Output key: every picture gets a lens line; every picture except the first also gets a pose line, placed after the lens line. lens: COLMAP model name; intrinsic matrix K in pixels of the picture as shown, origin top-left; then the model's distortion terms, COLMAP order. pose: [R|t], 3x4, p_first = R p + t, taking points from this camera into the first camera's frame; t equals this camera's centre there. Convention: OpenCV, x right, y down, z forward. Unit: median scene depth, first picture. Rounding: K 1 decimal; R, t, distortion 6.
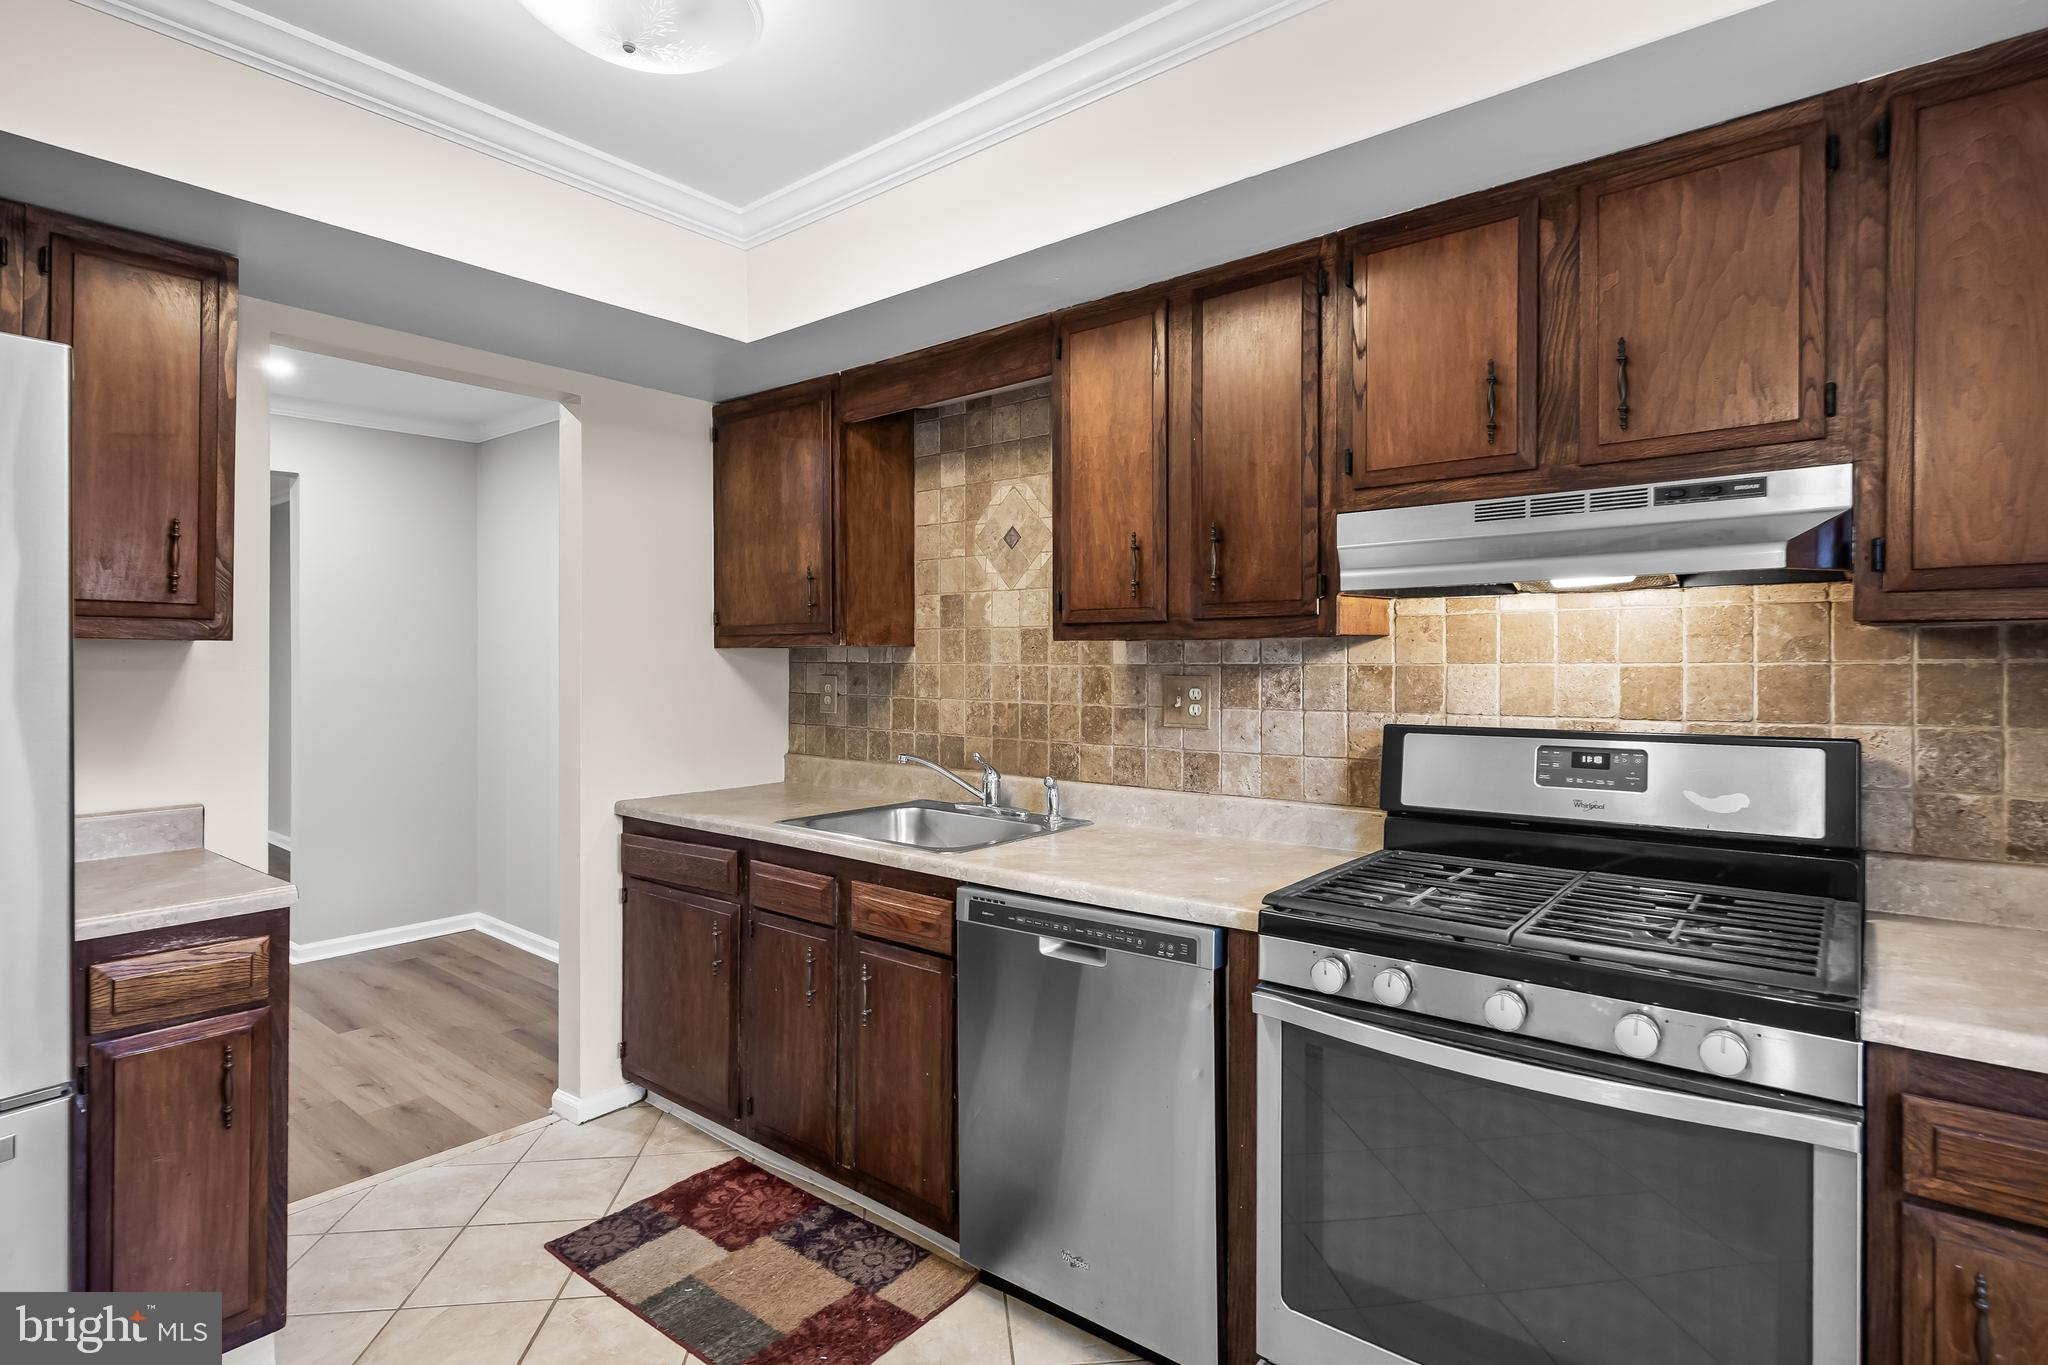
lens RADIAL K [[1027.4, 0, 1004.8], [0, 1027.4, 640.1], [0, 0, 1]] dist [0.004944, 0.001994]
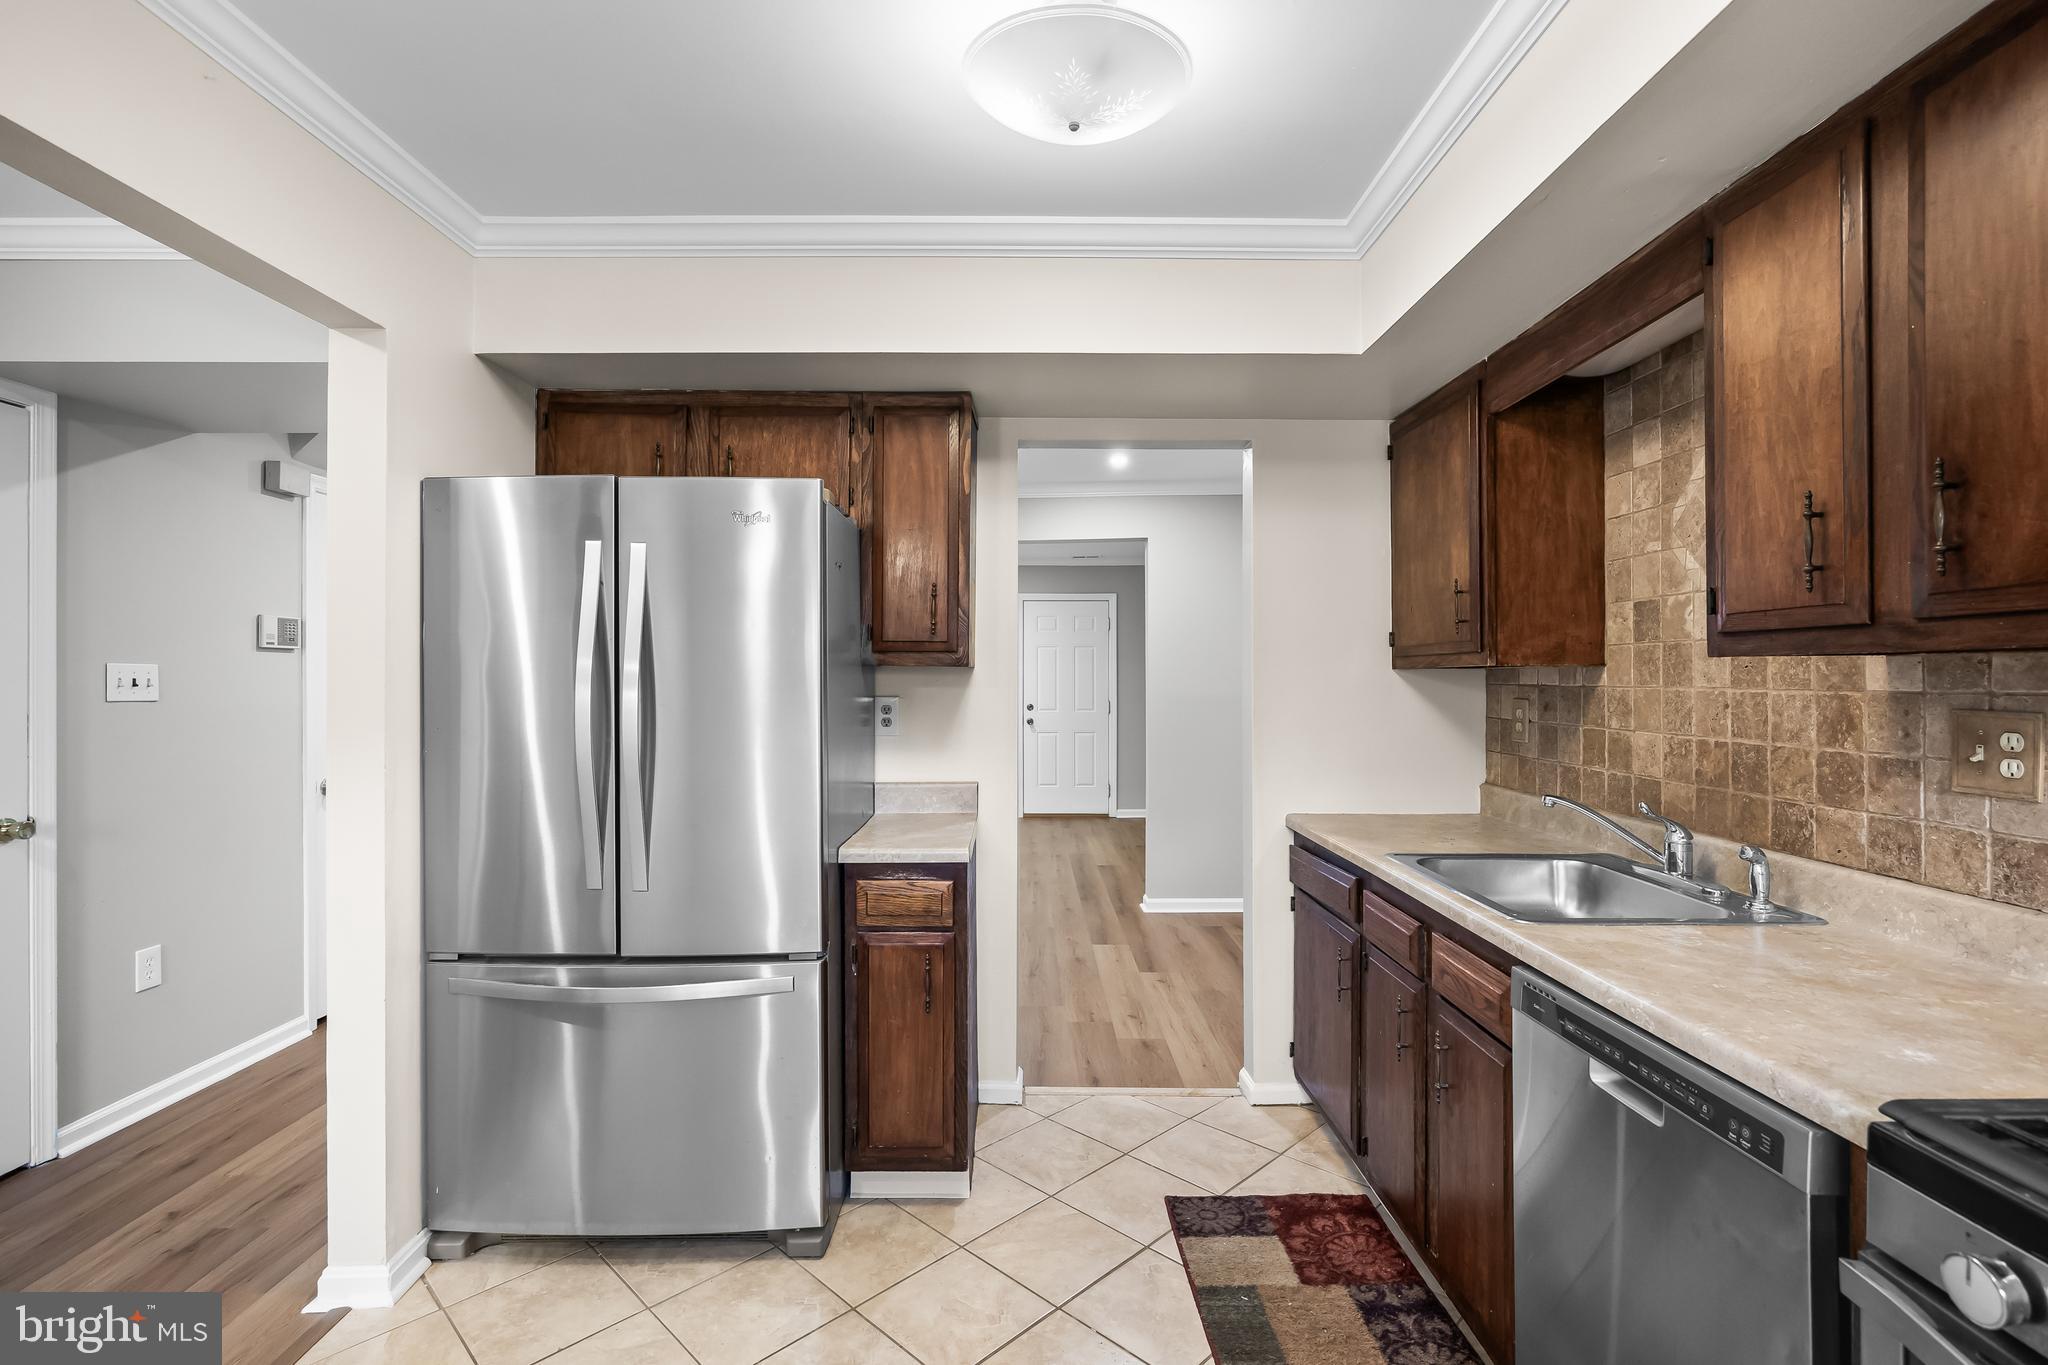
lens RADIAL K [[940.5, 0, 1020.8], [0, 940.5, 659.4], [0, 0, 1]] dist [0.000269, 0.001754]
pose [[0.644249, -0.014058, -0.764687, 0.252348], [0.012445, 0.999891, -0.007896, 0.001255], [0.764715, -0.004430, 0.644354, 0.213800]]
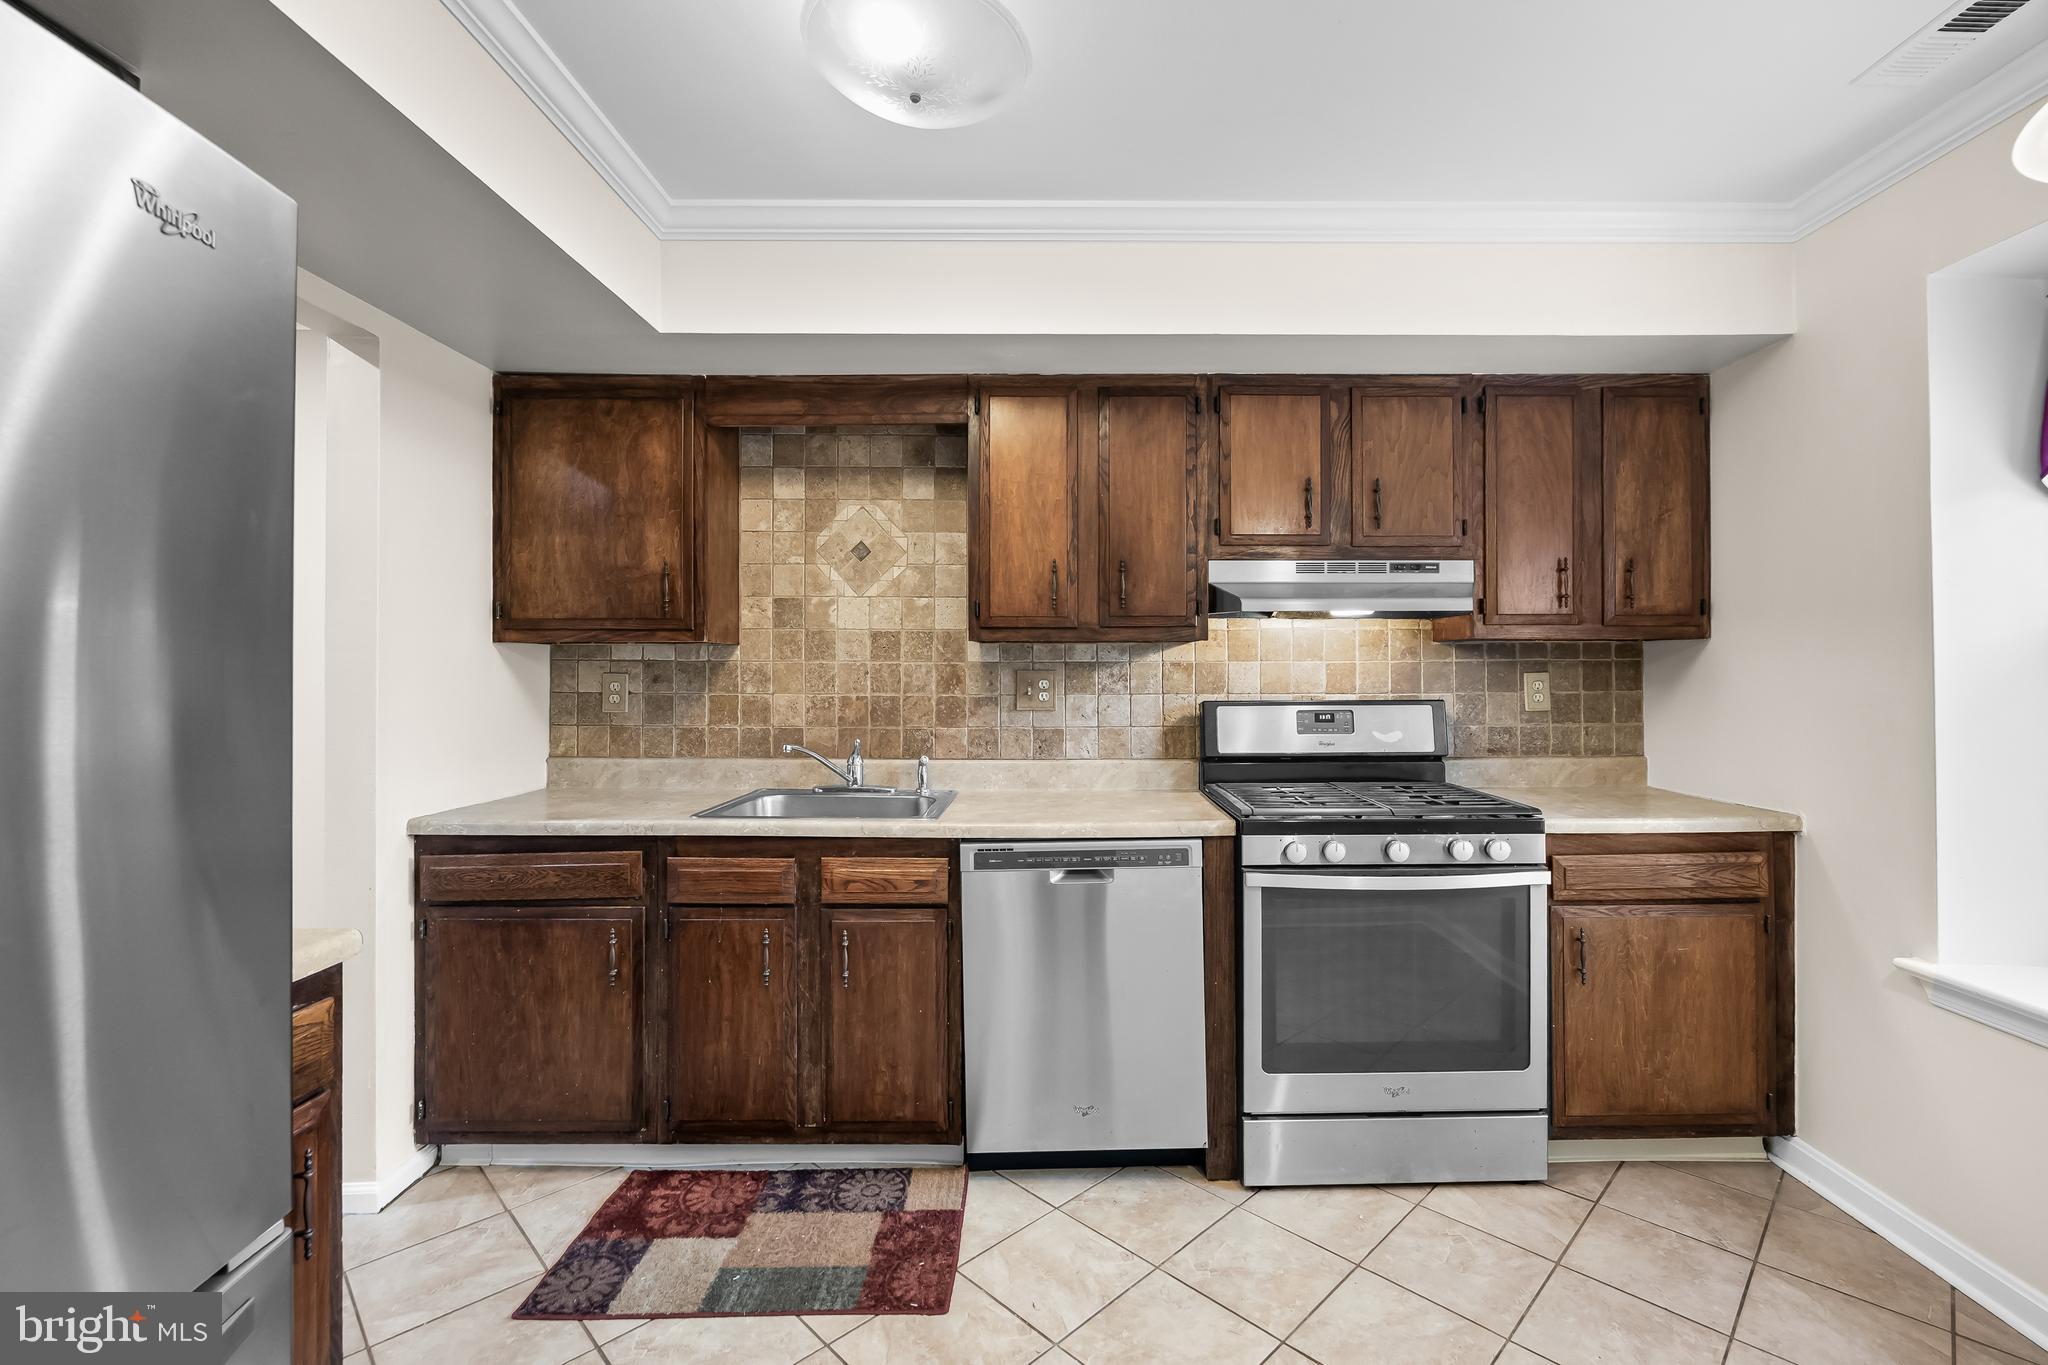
lens RADIAL K [[924.2, 0, 1038.3], [0, 924.2, 634.7], [0, 0, 1]] dist [-0.004906, 0.001526]
pose [[0.764434, 0.028804, 0.644058, -0.627300], [-0.015134, 0.999528, -0.026738, 0.022239], [-0.644524, 0.010692, 0.764509, 0.108142]]
